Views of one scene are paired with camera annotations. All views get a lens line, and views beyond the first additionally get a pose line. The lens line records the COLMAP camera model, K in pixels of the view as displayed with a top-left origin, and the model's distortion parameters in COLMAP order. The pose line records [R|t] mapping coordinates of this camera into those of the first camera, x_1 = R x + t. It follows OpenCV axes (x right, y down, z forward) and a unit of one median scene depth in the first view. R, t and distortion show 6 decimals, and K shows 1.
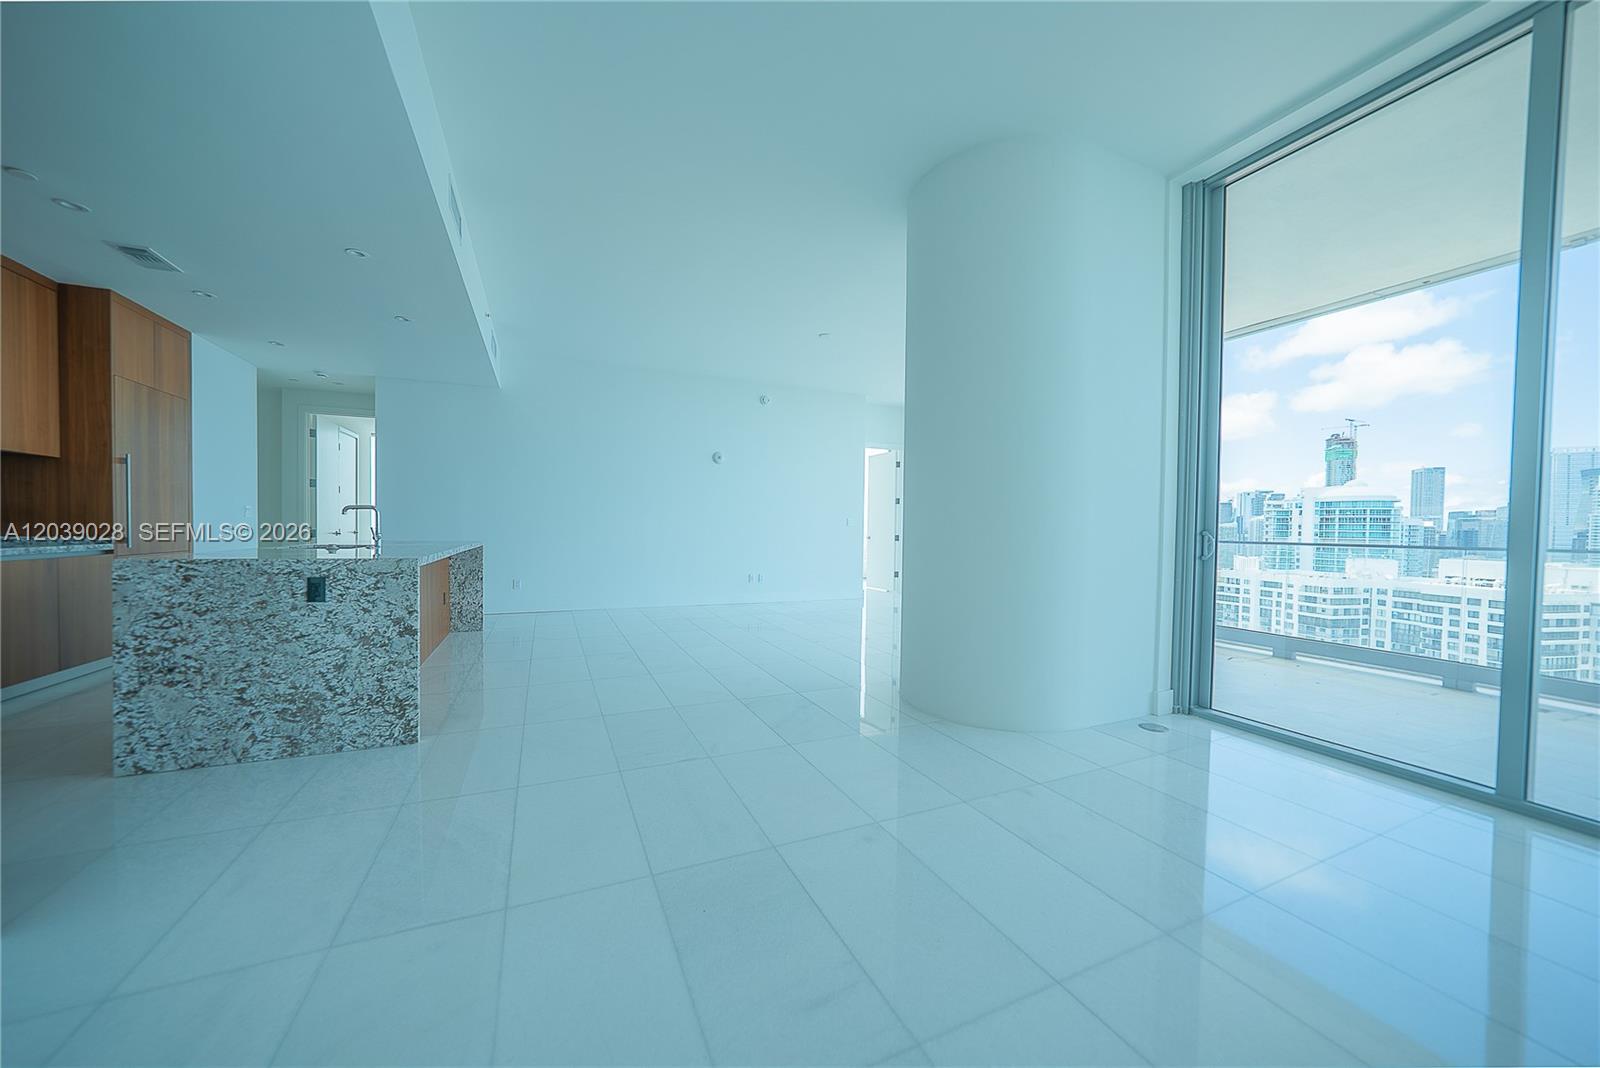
lens RADIAL K [[562.9, 0, 844.8], [0, 562.9, 539.0], [0, 0, 1]] dist [0.011126, 0.000986]
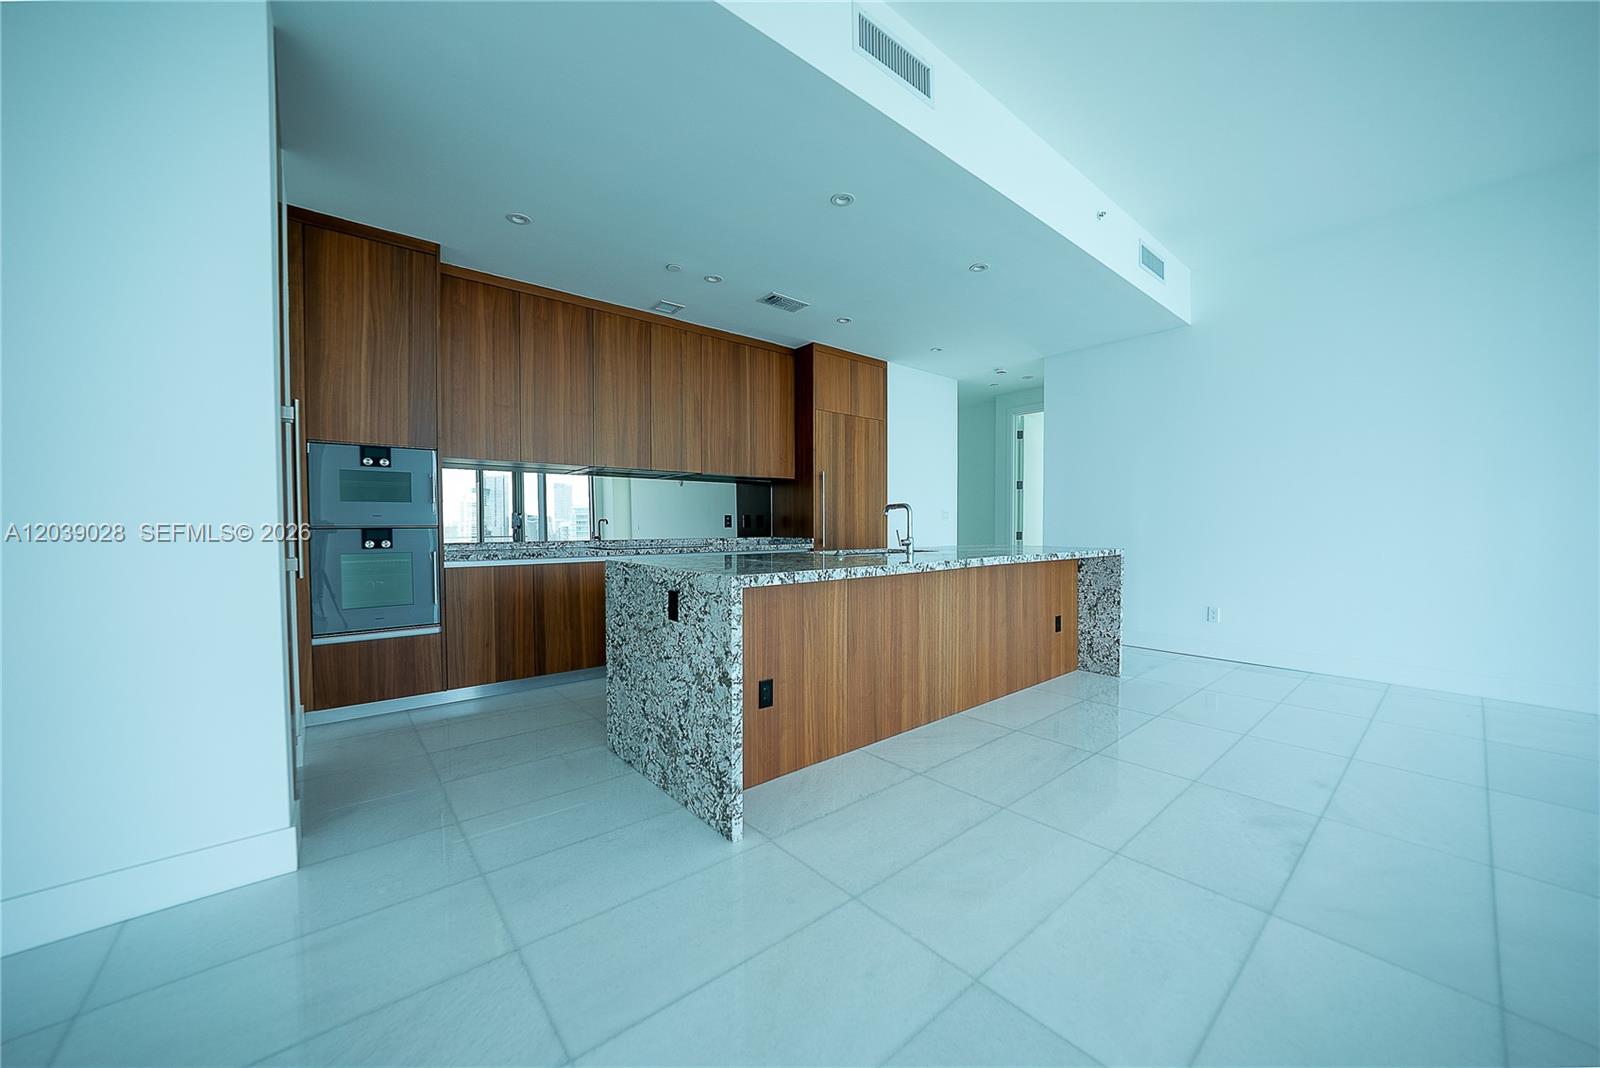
lens RADIAL K [[562.9, 0, 807.9], [0, 562.9, 545.3], [0, 0, 1]] dist [0.011126, 0.000986]
pose [[0.191917, 0.023933, -0.981119, -0.069344], [-0.013492, 0.999672, 0.021746, -0.020469], [0.981318, 0.009063, 0.192177, 0.984824]]
